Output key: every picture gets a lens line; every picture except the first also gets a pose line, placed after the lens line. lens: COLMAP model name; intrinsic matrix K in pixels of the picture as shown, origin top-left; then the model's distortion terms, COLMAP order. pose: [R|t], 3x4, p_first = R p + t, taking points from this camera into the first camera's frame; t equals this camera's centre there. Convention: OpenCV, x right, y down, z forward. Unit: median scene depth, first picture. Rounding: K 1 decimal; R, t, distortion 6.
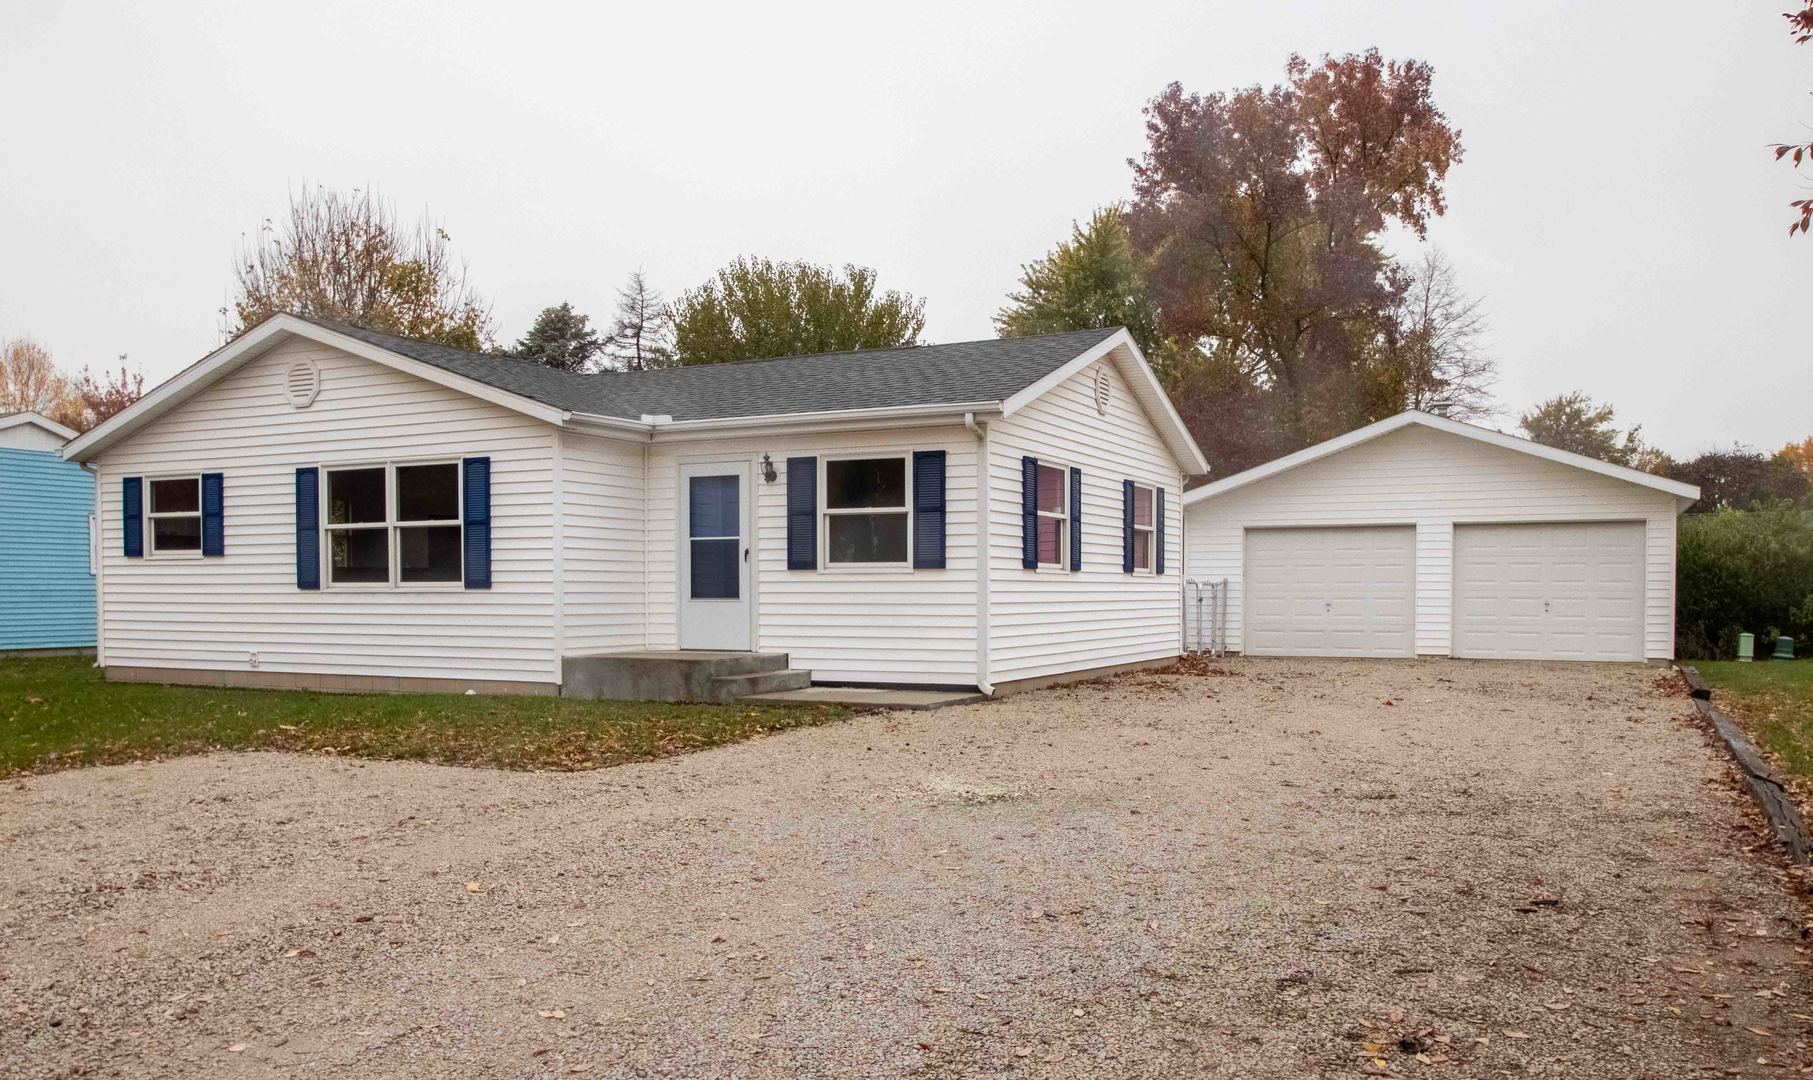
lens RADIAL K [[1423.1, 0, 906.5], [0, 1423.1, 540.0], [0, 0, 1]] dist [-0.030118, -0.001721]
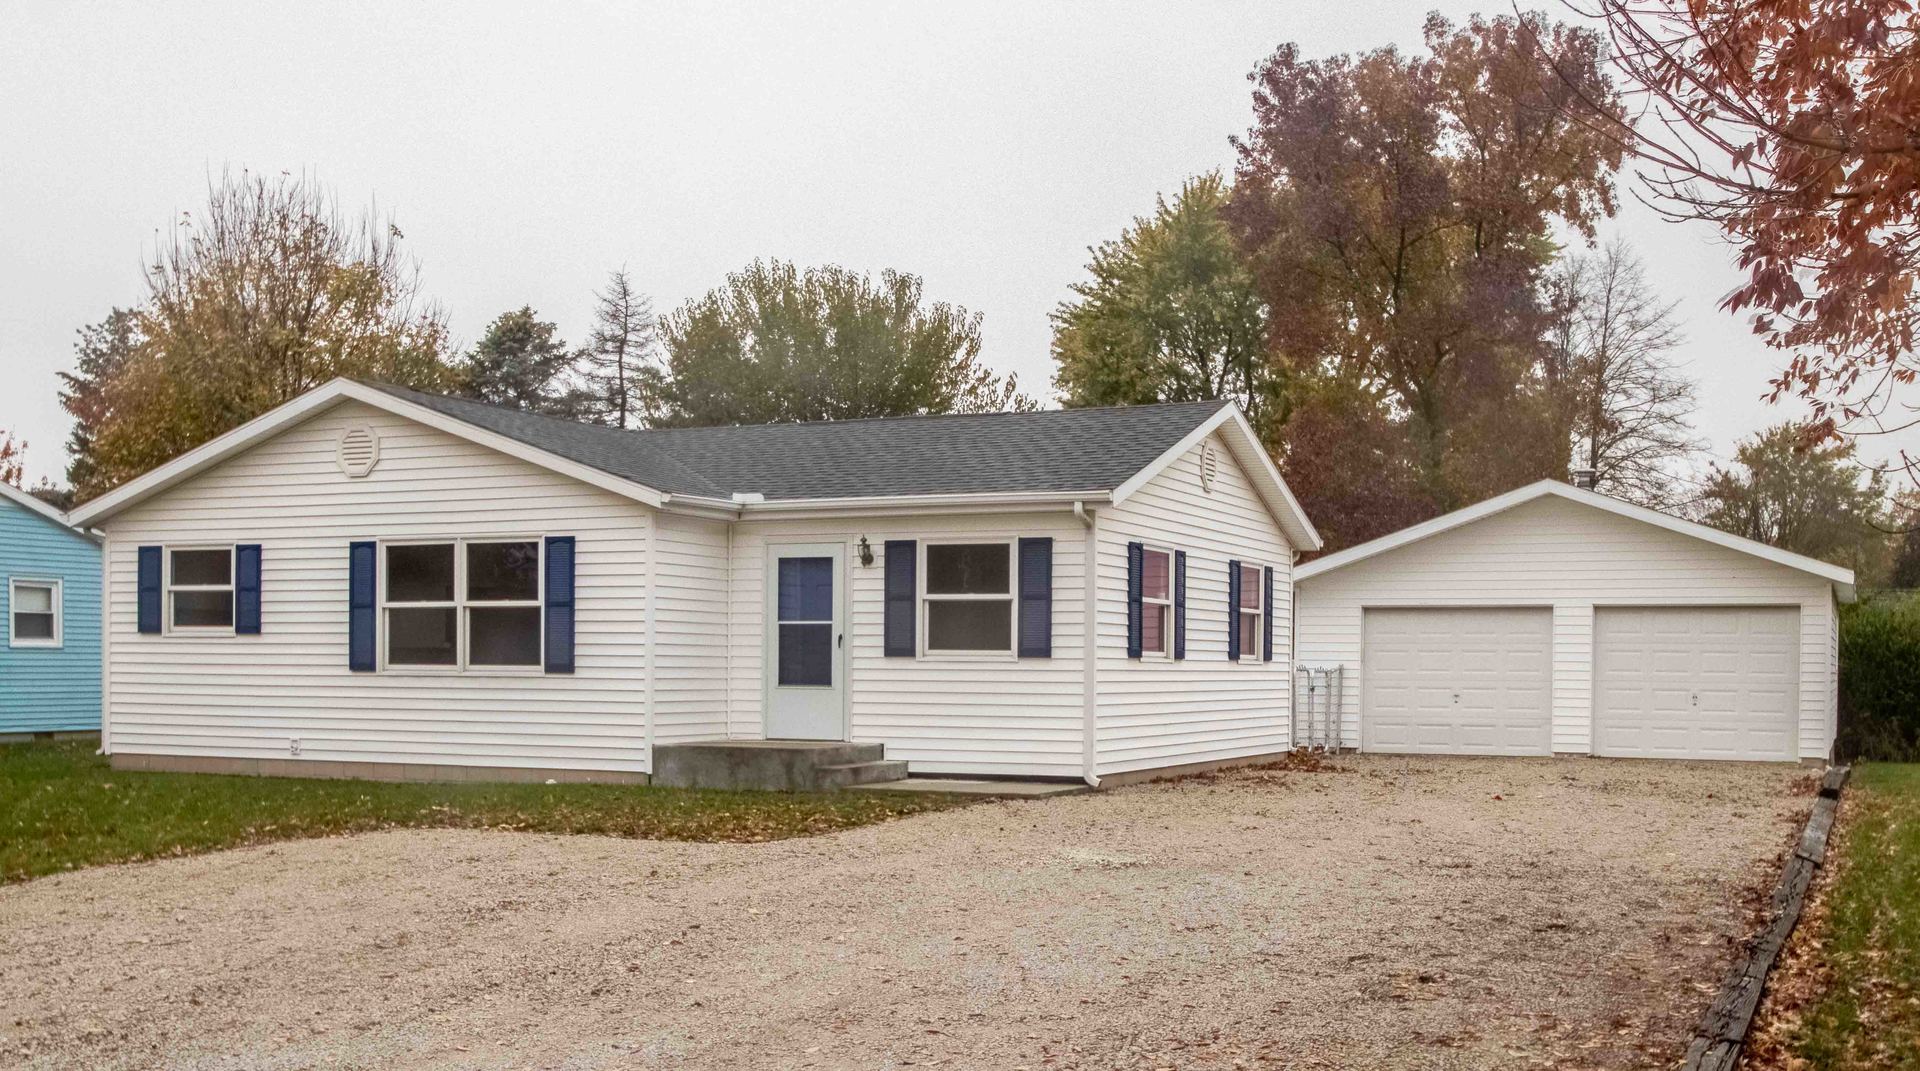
lens RADIAL K [[2080.6, 0, 960.0], [0, 2080.6, 535.5], [0, 0, 1]] dist [-0.033193, -0.005079]
pose [[0.999463, 0.010582, 0.031012, -0.066384], [-0.009765, 0.999604, -0.026401, -0.021093], [-0.031279, 0.026084, 0.999170, -0.356963]]
